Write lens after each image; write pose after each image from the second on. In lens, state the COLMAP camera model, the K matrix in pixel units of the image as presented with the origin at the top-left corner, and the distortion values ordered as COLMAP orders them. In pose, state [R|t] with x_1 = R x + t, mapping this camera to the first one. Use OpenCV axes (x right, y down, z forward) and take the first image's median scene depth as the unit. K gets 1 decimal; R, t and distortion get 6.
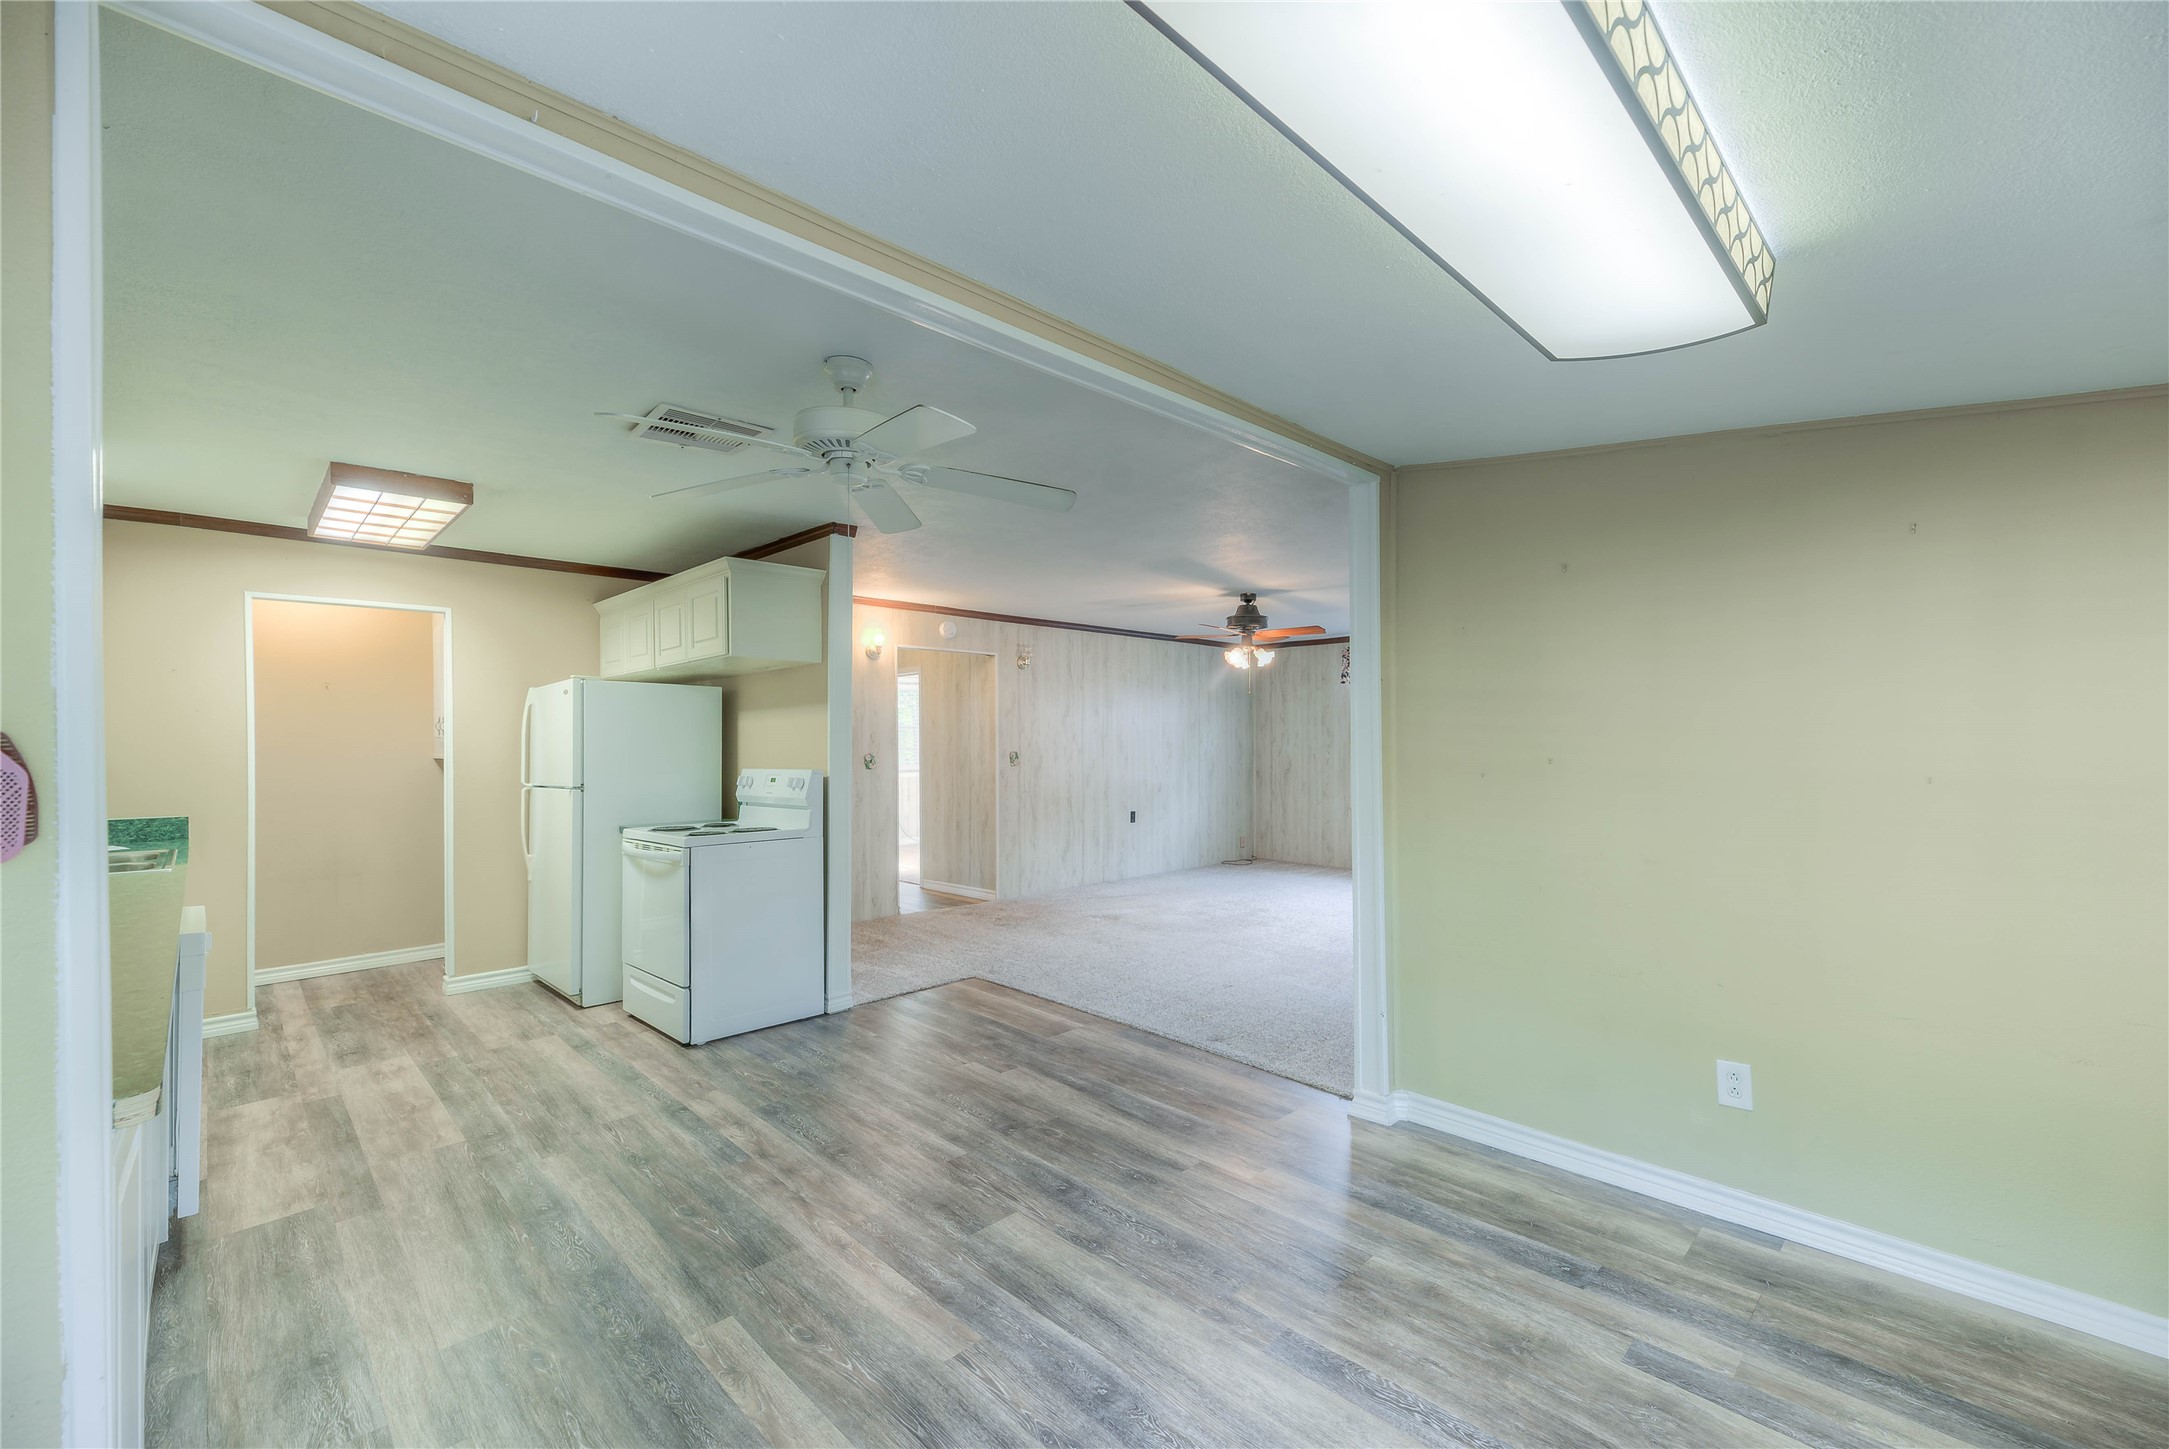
lens RADIAL K [[895.4, 0, 1114.1], [0, 895.4, 734.9], [0, 0, 1]] dist [0.010339, -0.002118]
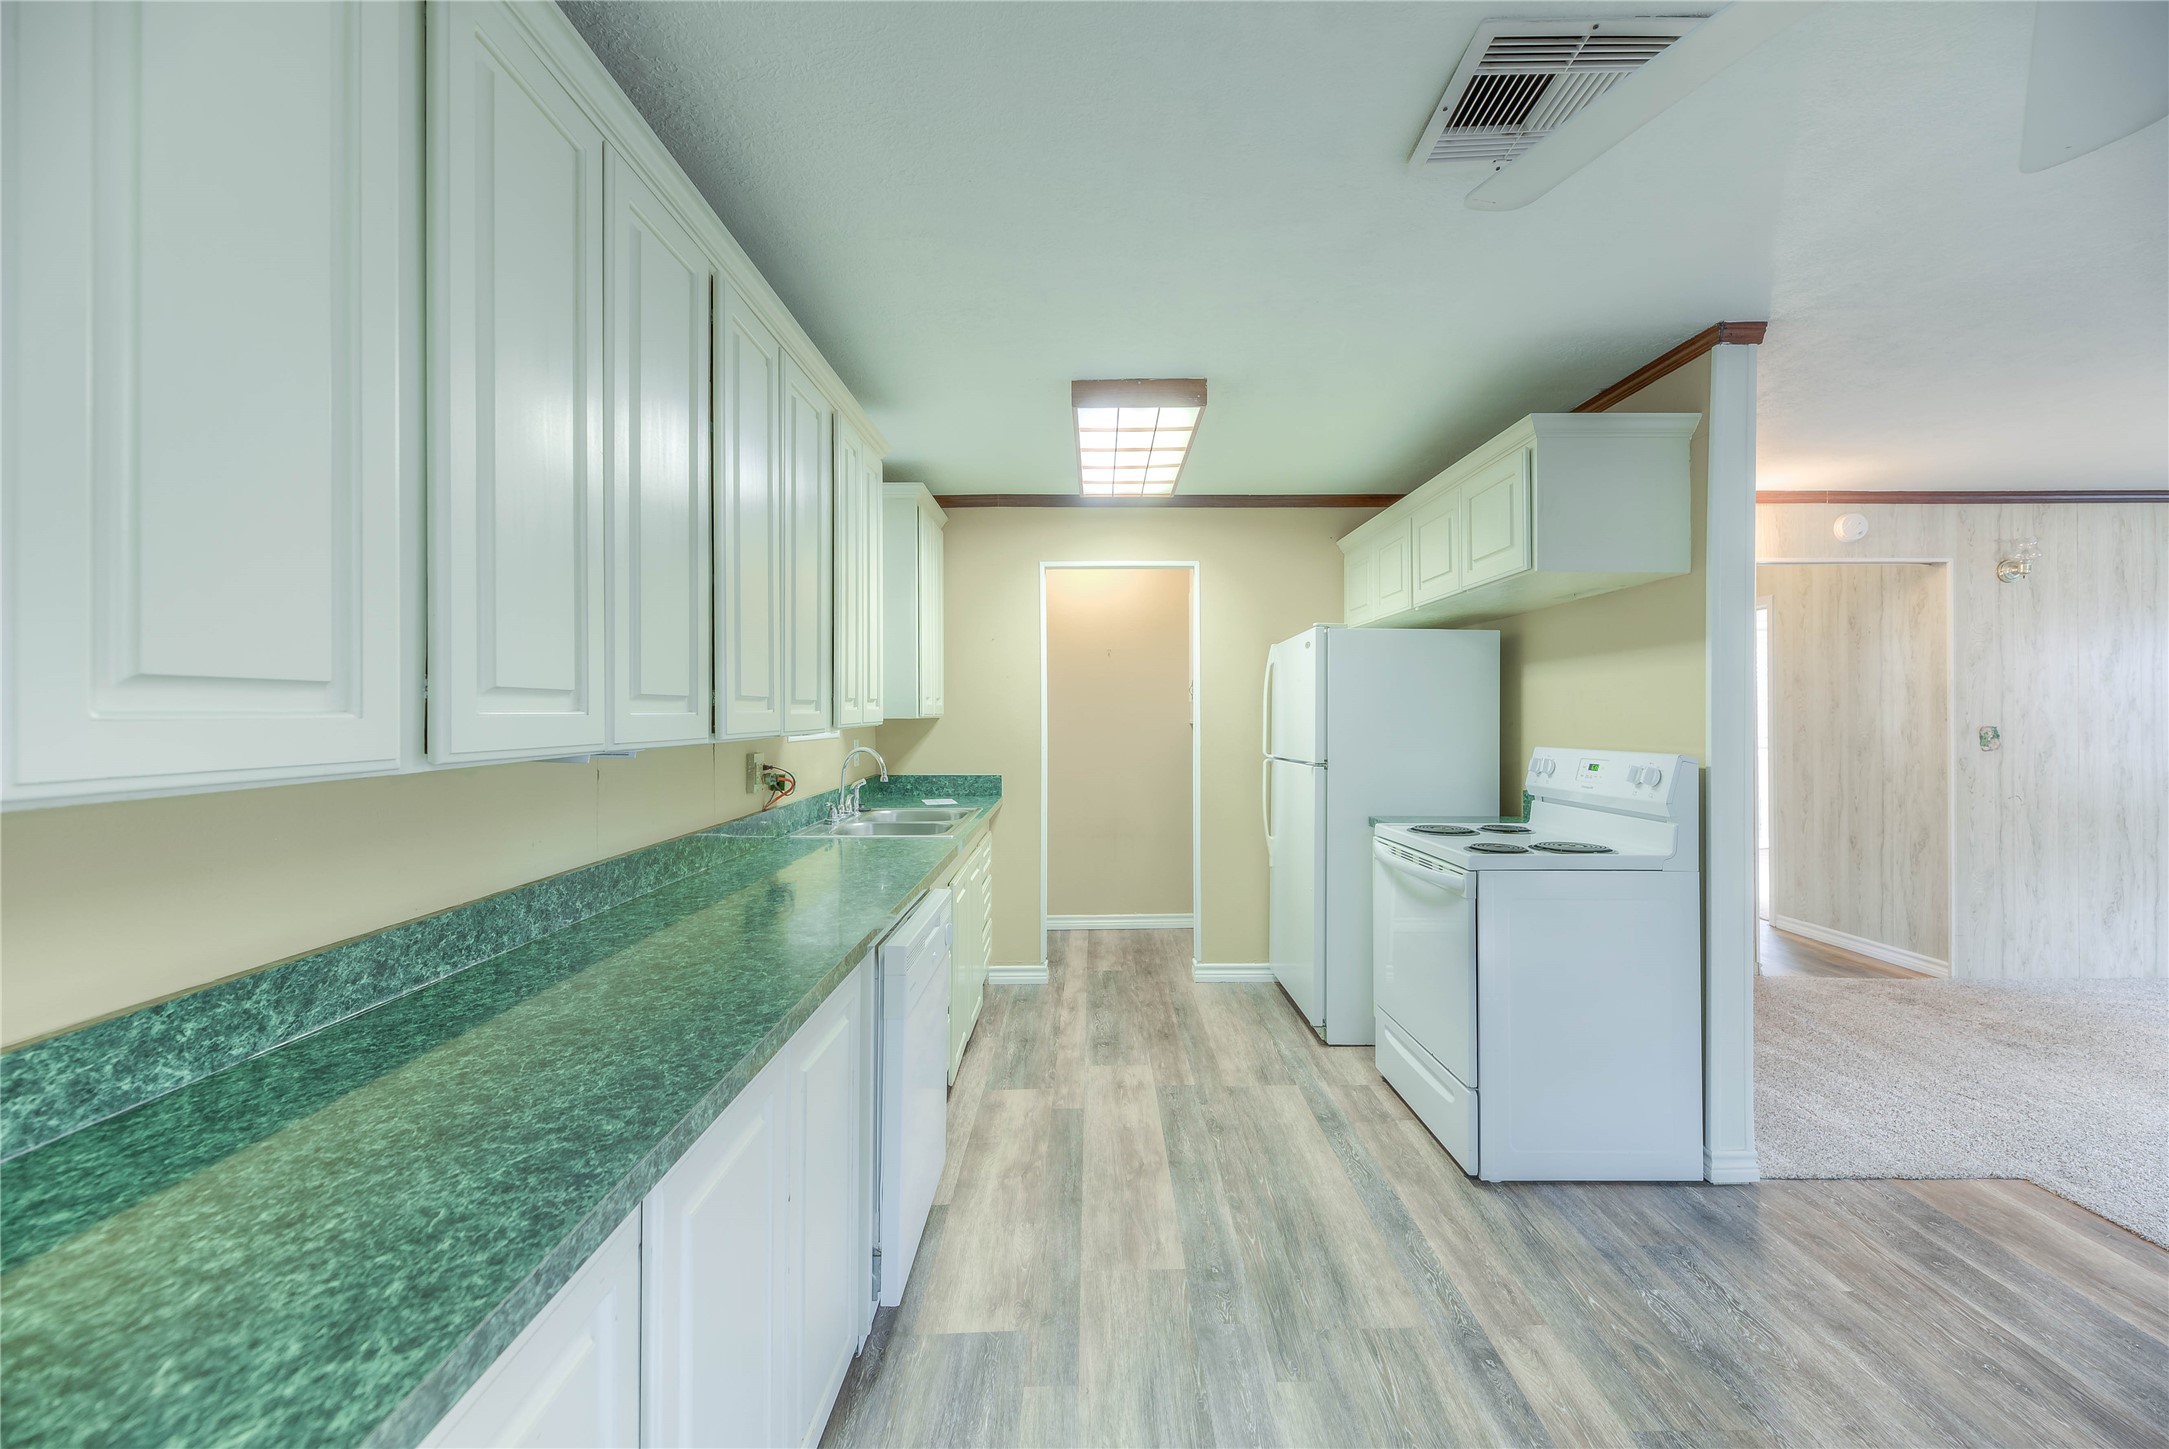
lens RADIAL K [[895.4, 0, 1080.8], [0, 895.4, 712.6], [0, 0, 1]] dist [0.010339, -0.002118]
pose [[0.699911, 0.007158, -0.714194, -0.188040], [0.001805, 0.999929, 0.011790, 0.003336], [0.714228, -0.009542, 0.699848, 0.307185]]
